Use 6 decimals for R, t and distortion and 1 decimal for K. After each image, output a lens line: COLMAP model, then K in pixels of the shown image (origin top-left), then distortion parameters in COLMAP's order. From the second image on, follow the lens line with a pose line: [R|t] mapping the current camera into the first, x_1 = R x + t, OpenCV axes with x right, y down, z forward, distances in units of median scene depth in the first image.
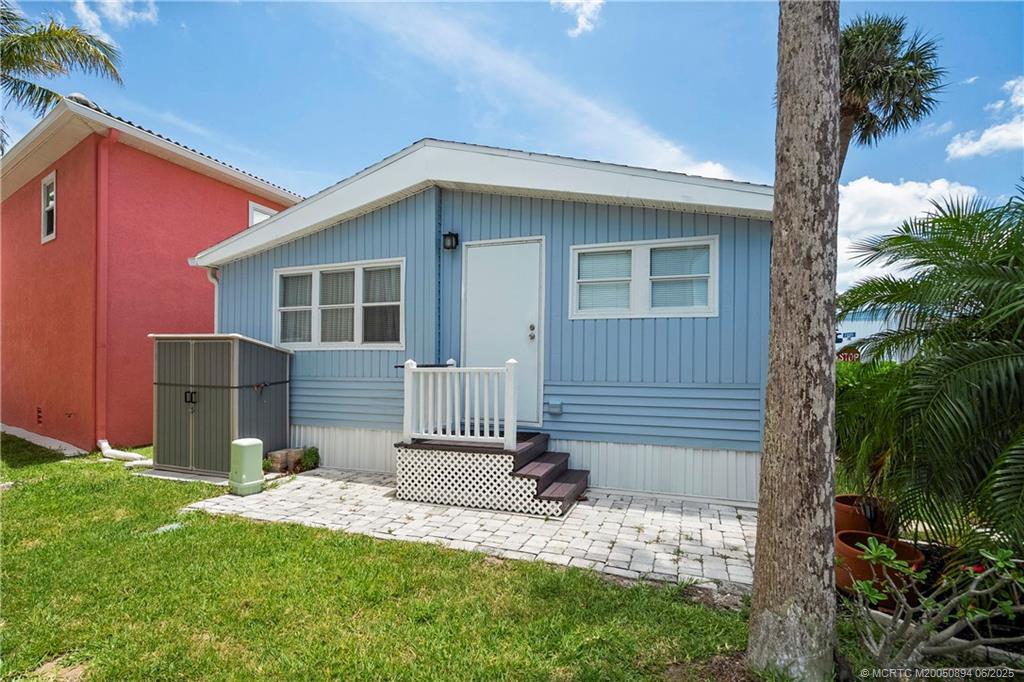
lens RADIAL K [[486.1, 0, 513.1], [0, 486.1, 340.8], [0, 0, 1]] dist [-0.001412, -0.000238]
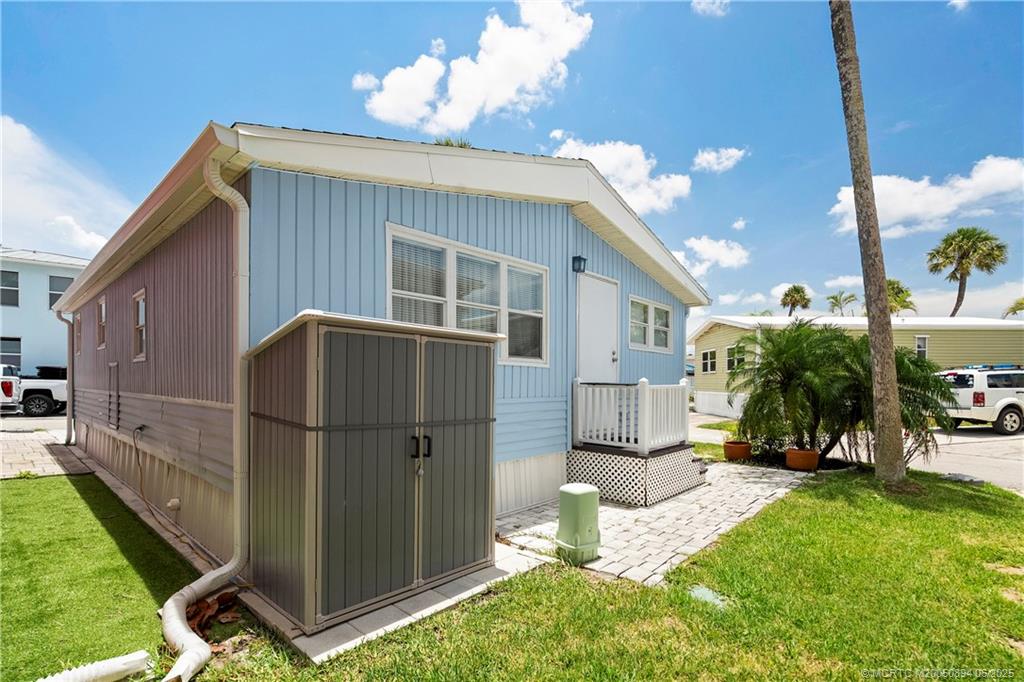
lens RADIAL K [[466.1, 0, 528.4], [0, 466.1, 387.6], [0, 0, 1]] dist [-0.003139, 0.000789]
pose [[0.358517, -0.005068, 0.933509, -1.070349], [-0.055641, 0.998091, 0.026788, 0.035628], [-0.931864, -0.061545, 0.357551, 0.725262]]
